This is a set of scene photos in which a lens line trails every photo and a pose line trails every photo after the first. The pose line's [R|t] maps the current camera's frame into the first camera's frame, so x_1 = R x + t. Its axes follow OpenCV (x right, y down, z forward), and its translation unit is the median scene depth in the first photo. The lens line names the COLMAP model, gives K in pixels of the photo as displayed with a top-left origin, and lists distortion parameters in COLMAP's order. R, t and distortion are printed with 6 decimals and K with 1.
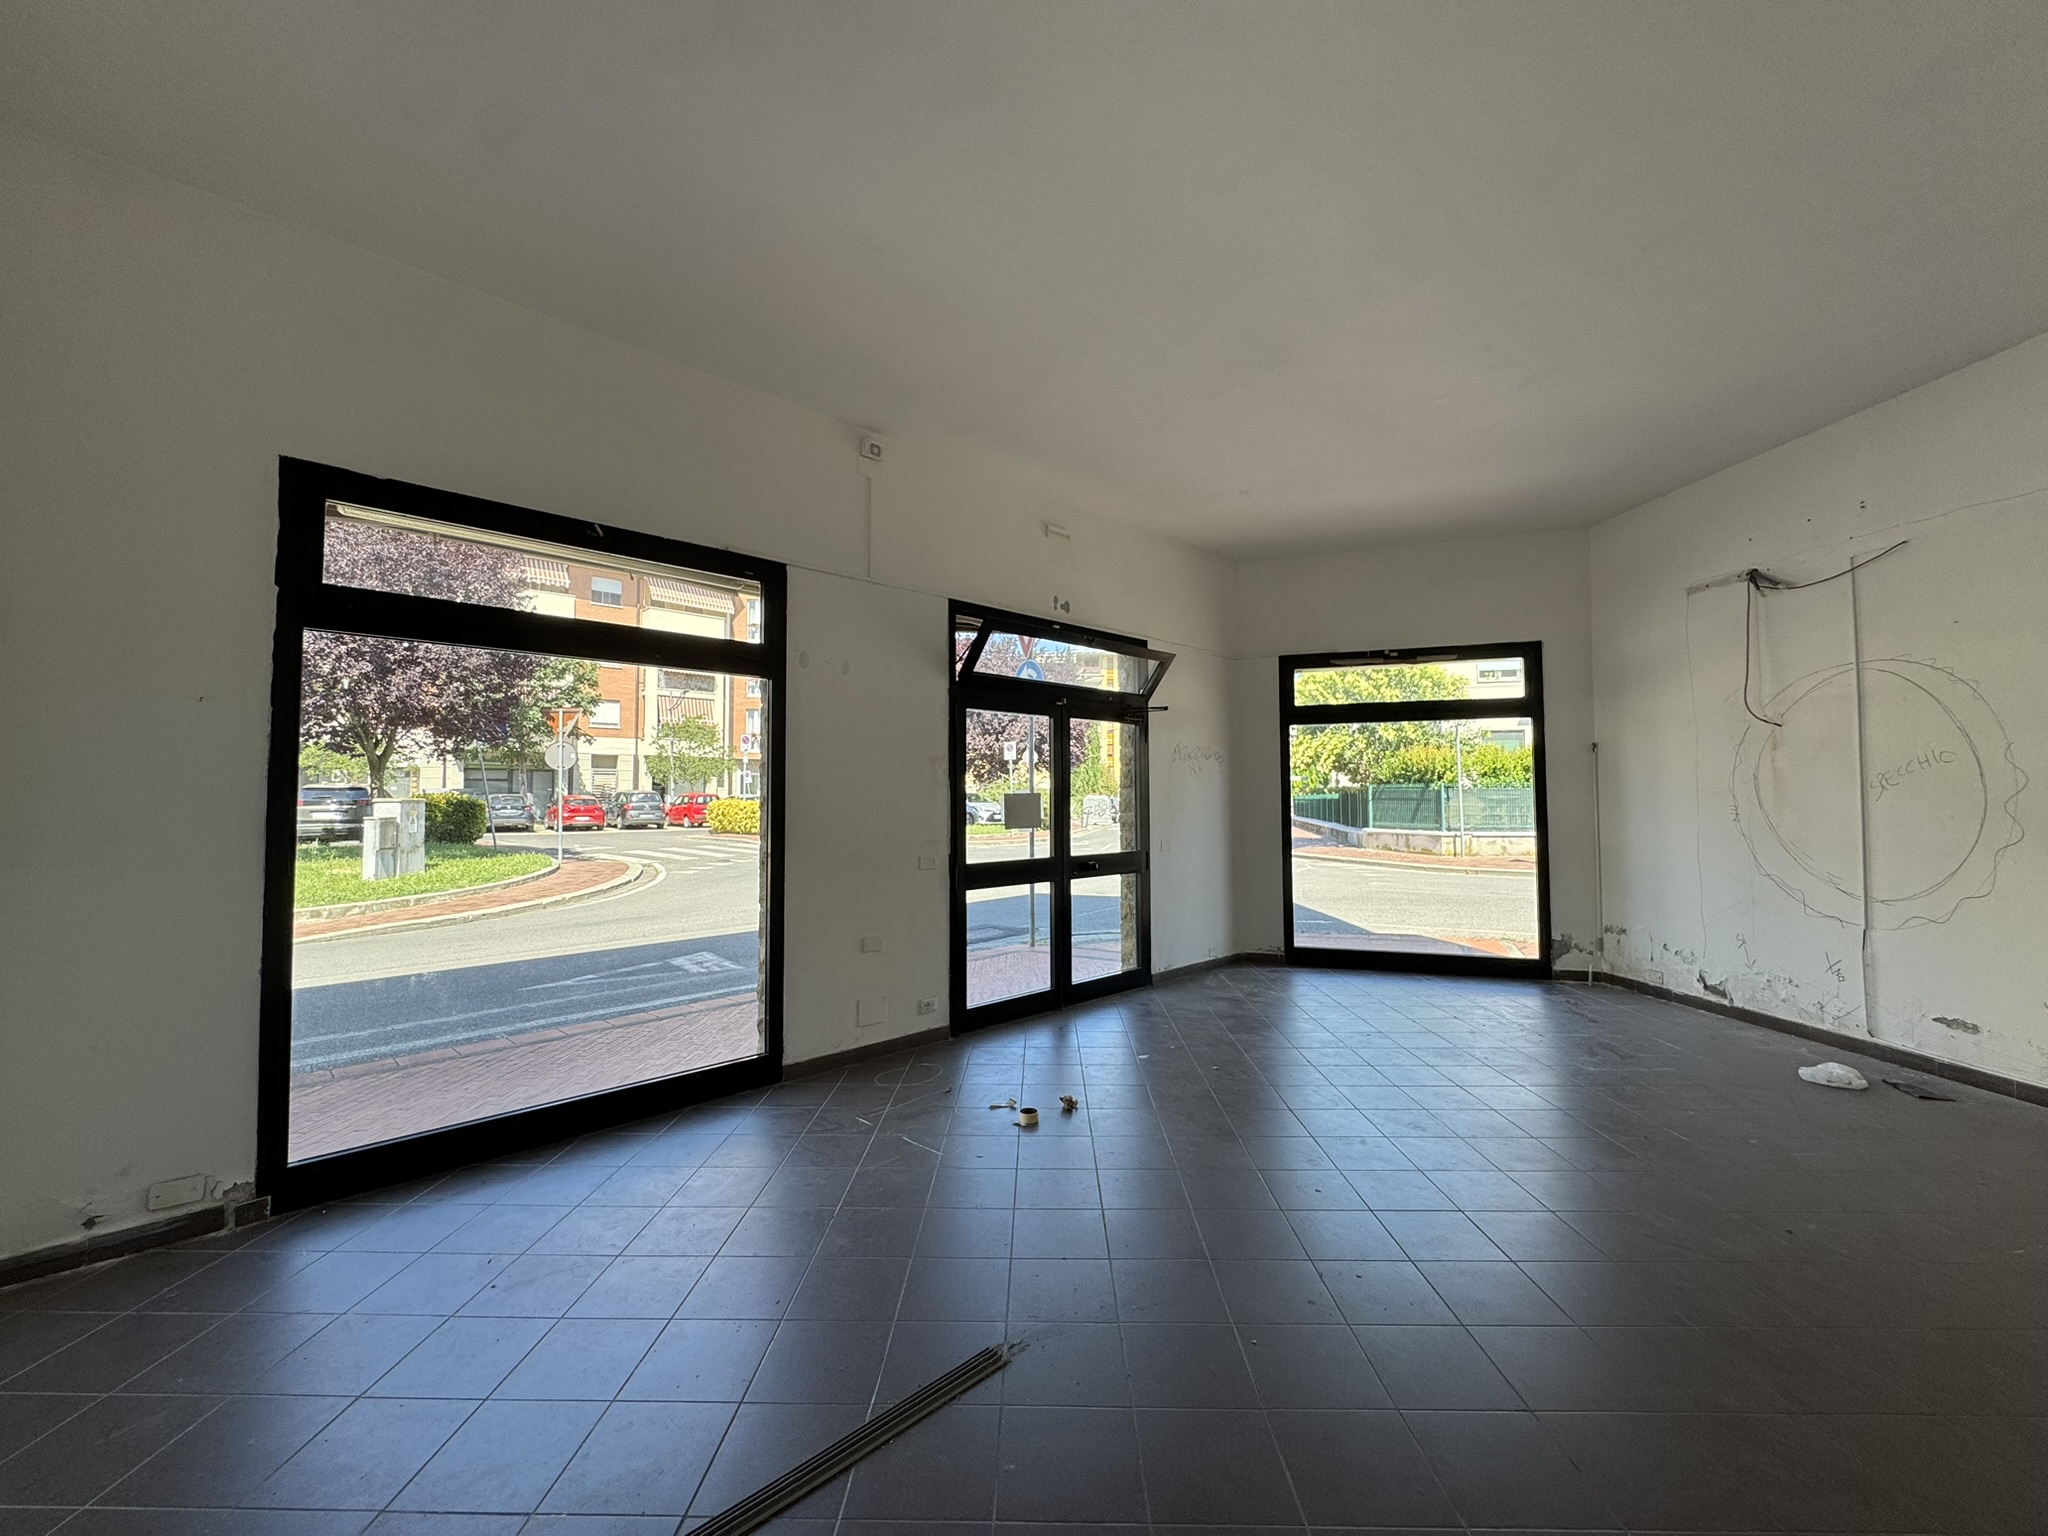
lens RADIAL K [[818.6, 0, 1023.0], [0, 818.6, 765.2], [0, 0, 1]] dist [-0.003330, 0.000679]
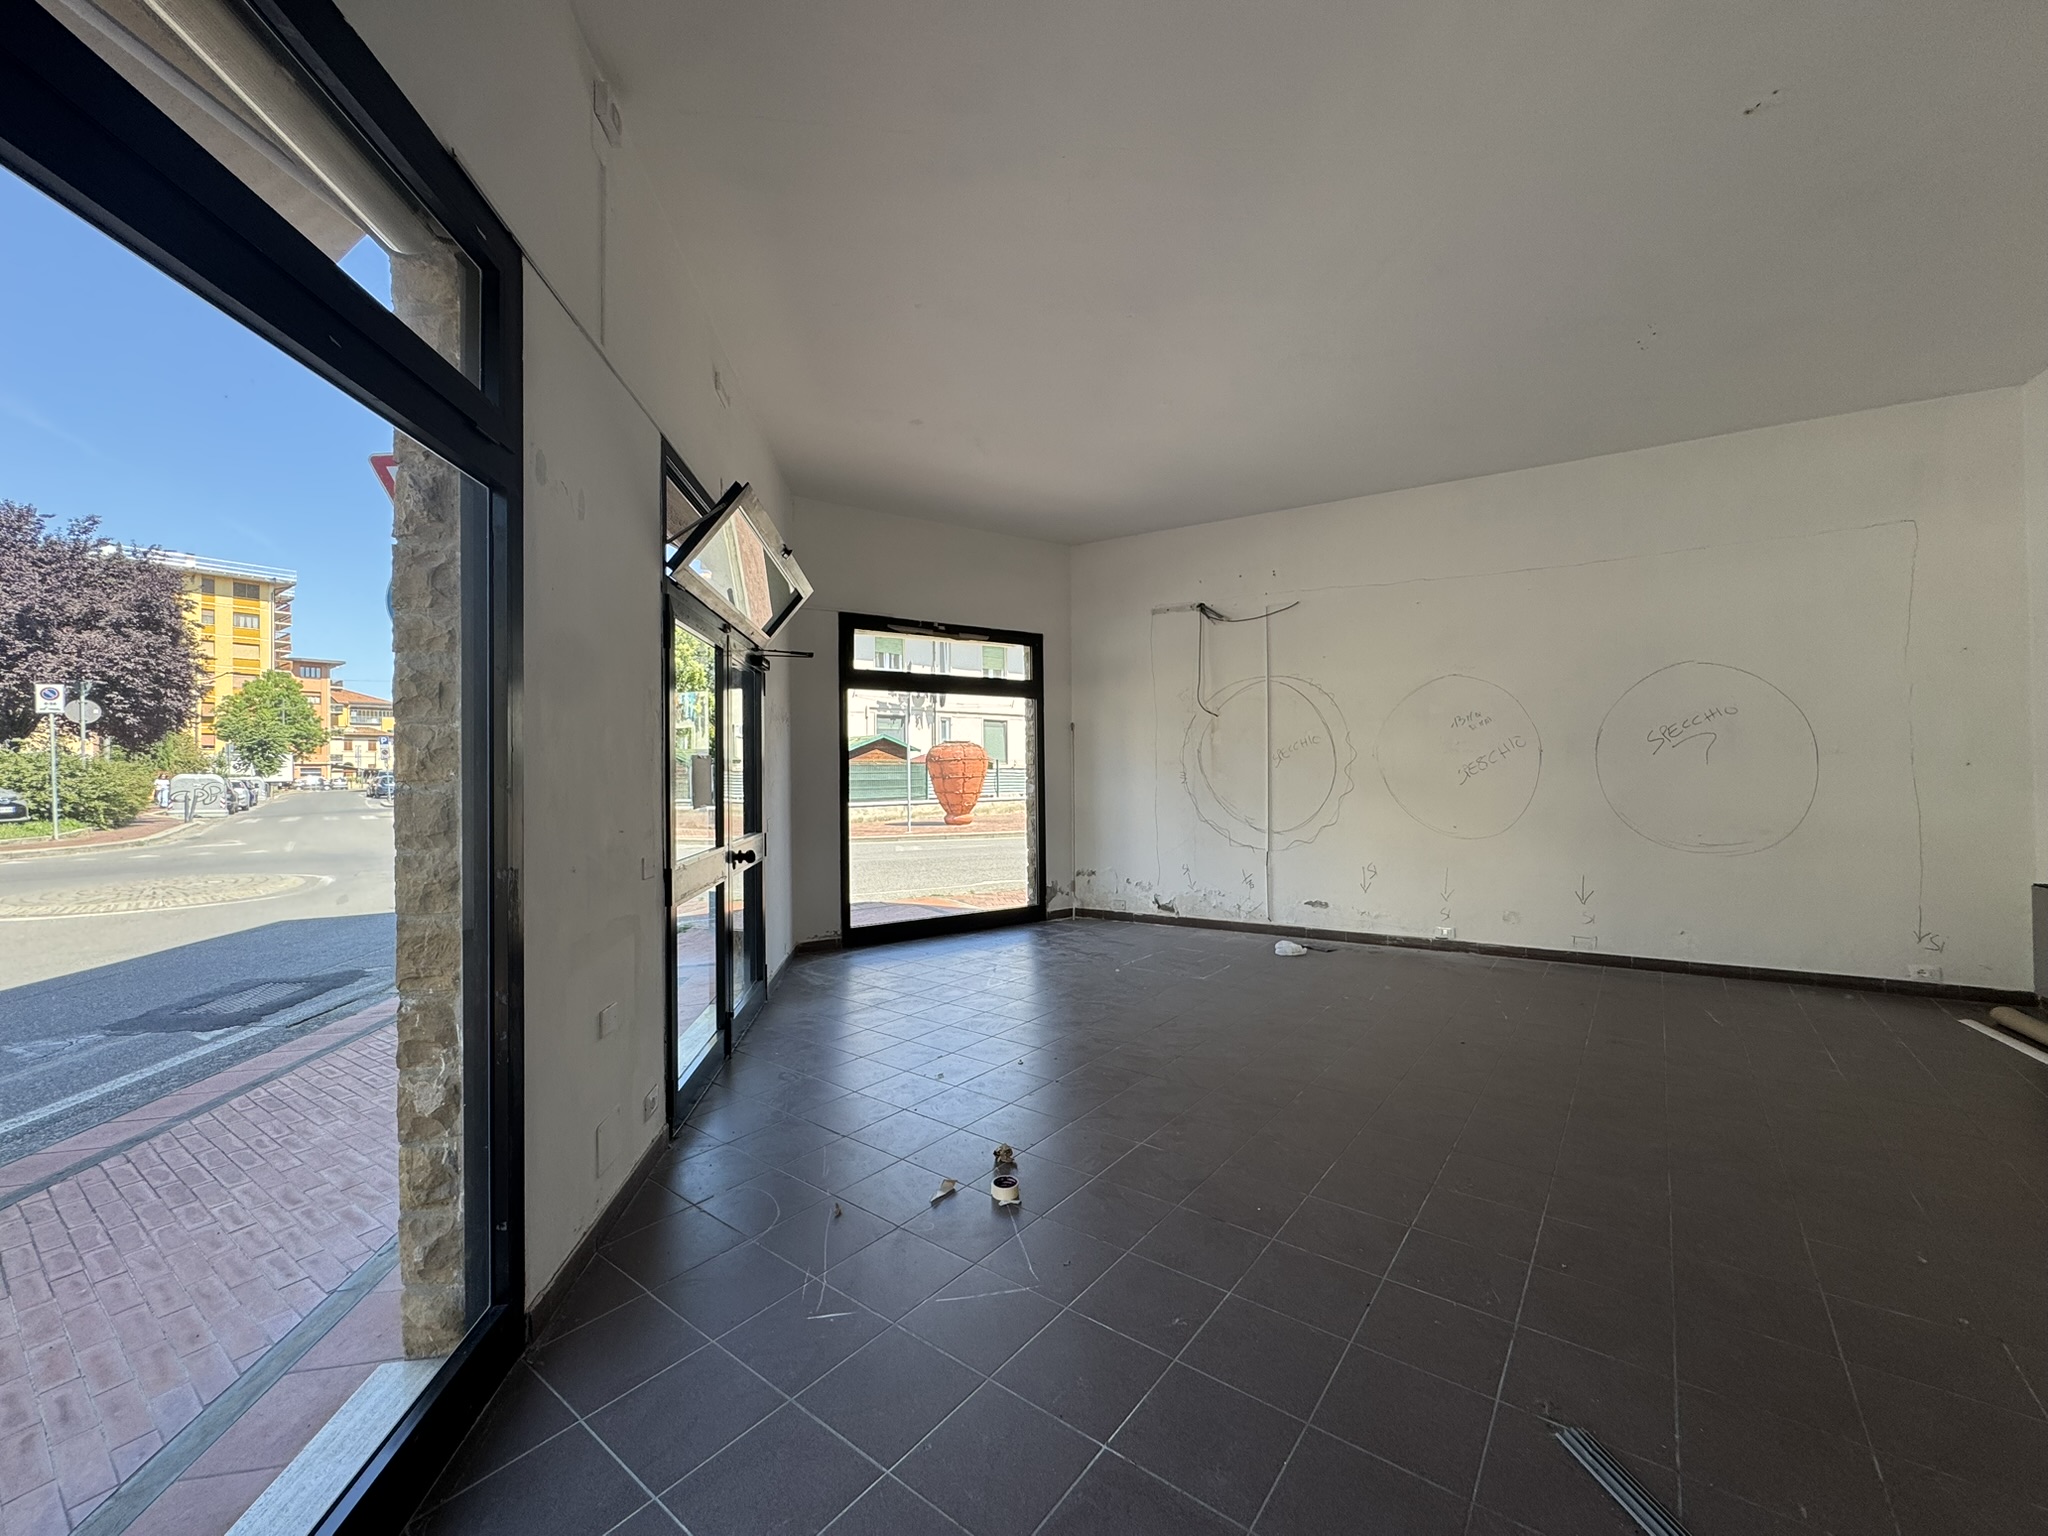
lens RADIAL K [[818.6, 0, 1023.9], [0, 818.6, 765.4], [0, 0, 1]] dist [-0.003330, 0.000679]
pose [[0.594172, 0.005042, 0.804322, -0.371743], [-0.026158, 0.999573, 0.013058, 0.024797], [-0.803913, -0.028798, 0.594050, 0.363689]]
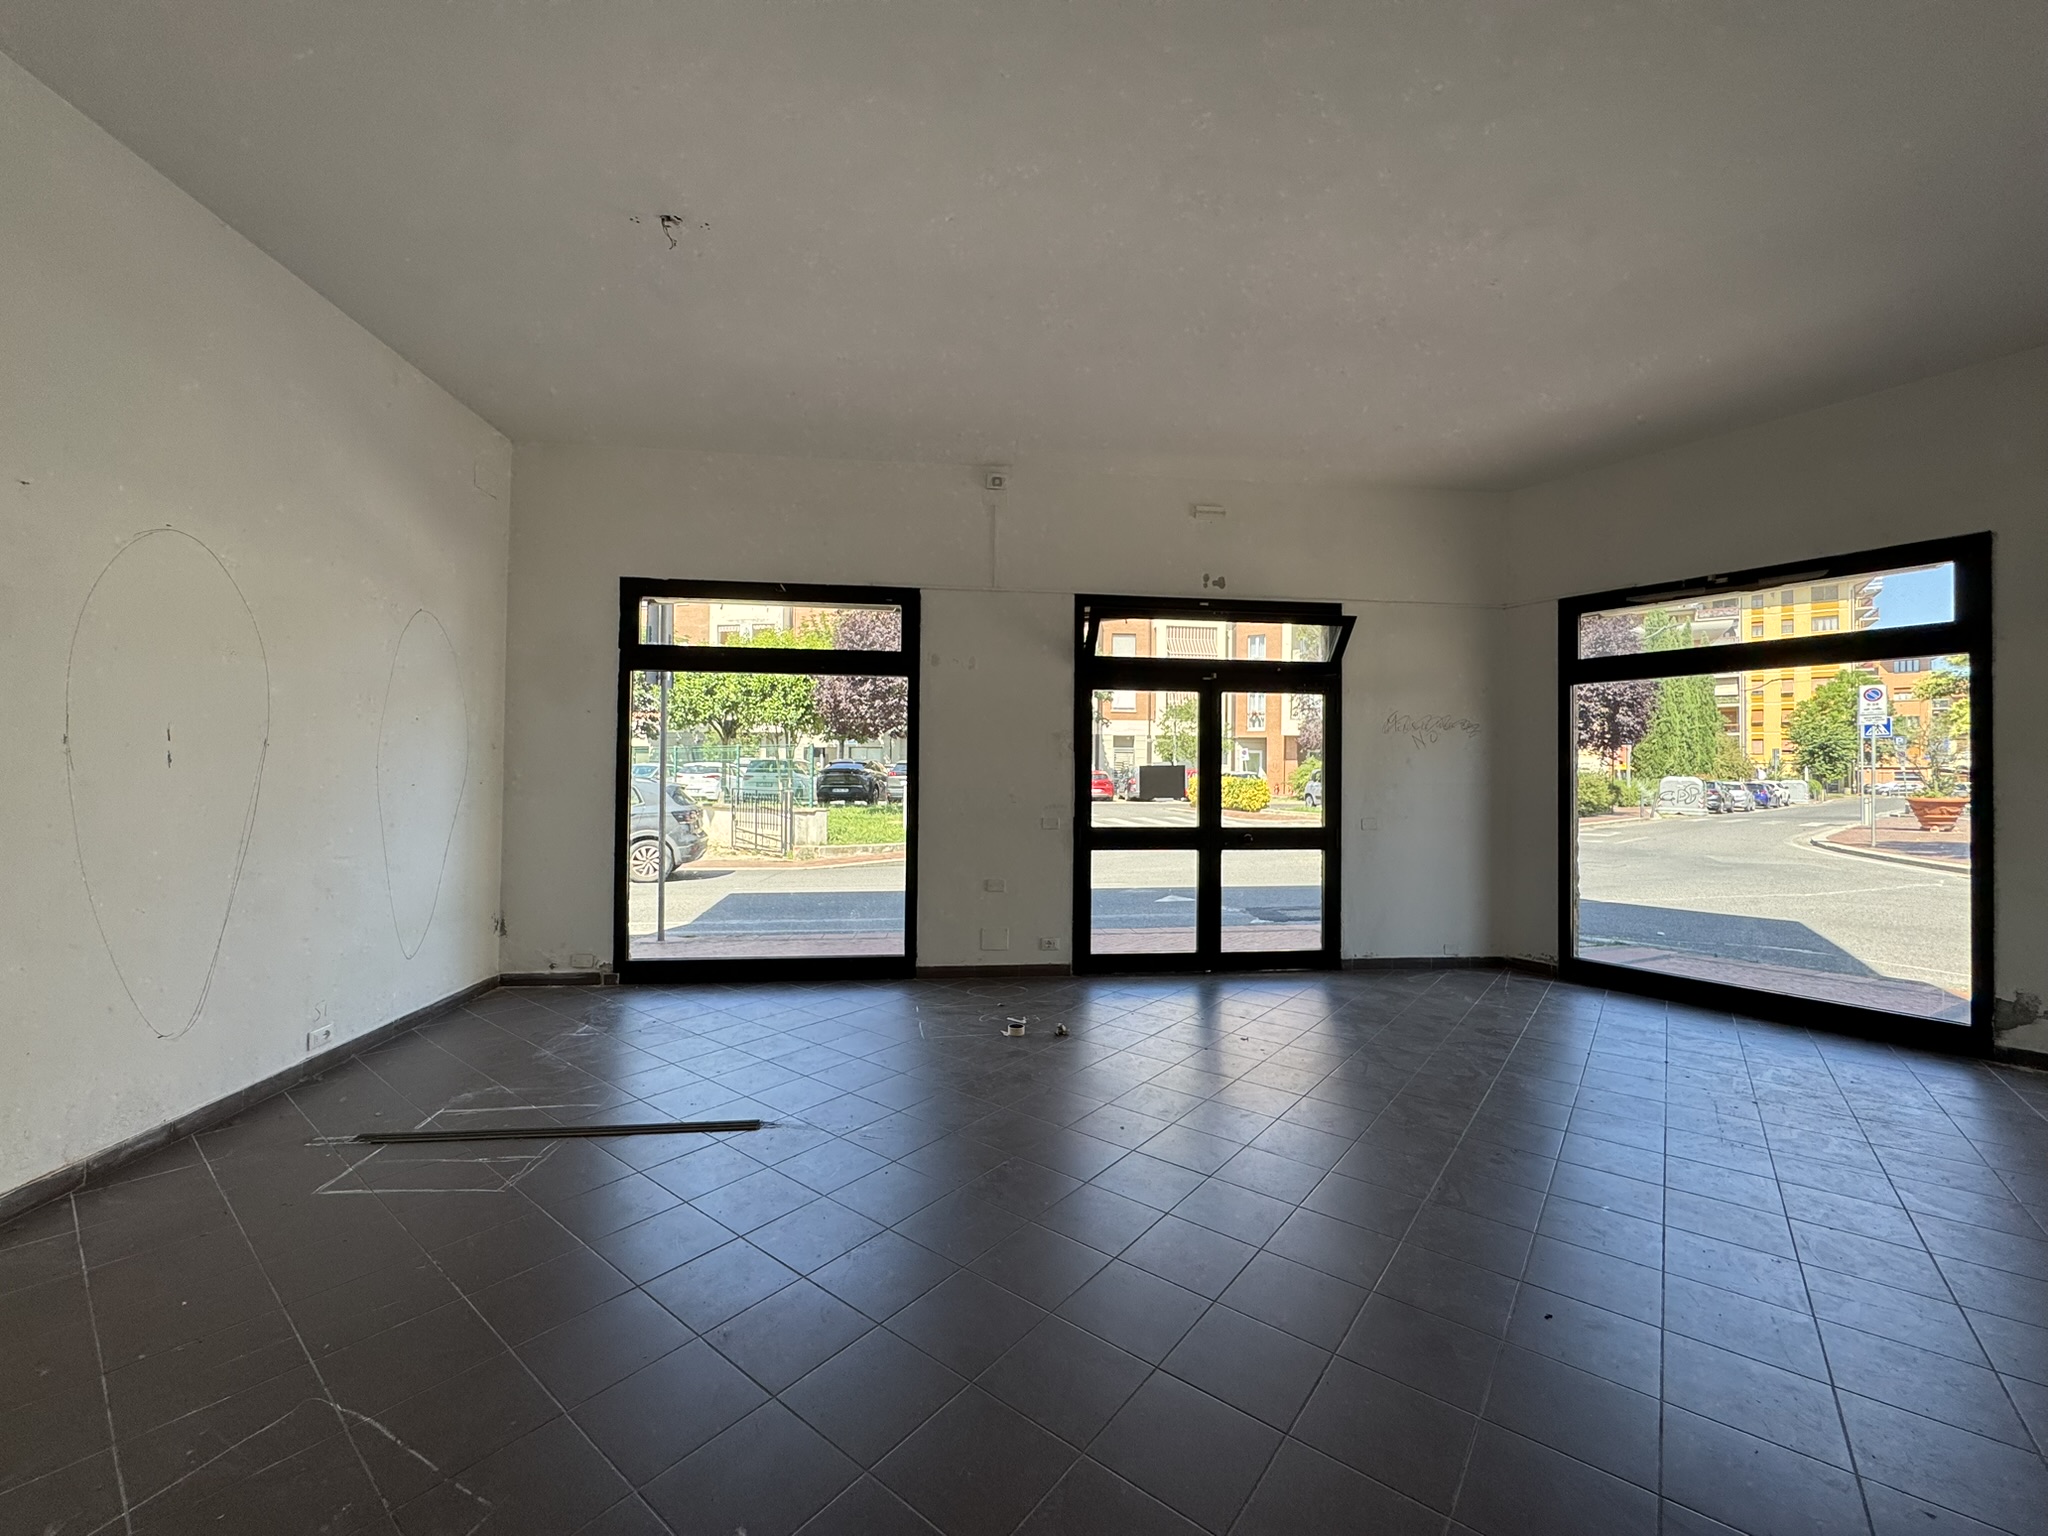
lens RADIAL K [[818.6, 0, 1022.1], [0, 818.6, 765.7], [0, 0, 1]] dist [-0.003330, 0.000679]
pose [[0.795071, 0.004410, -0.606501, 0.479806], [0.012165, 0.999656, 0.023216, 0.007312], [0.606395, -0.025837, 0.794744, 0.037130]]
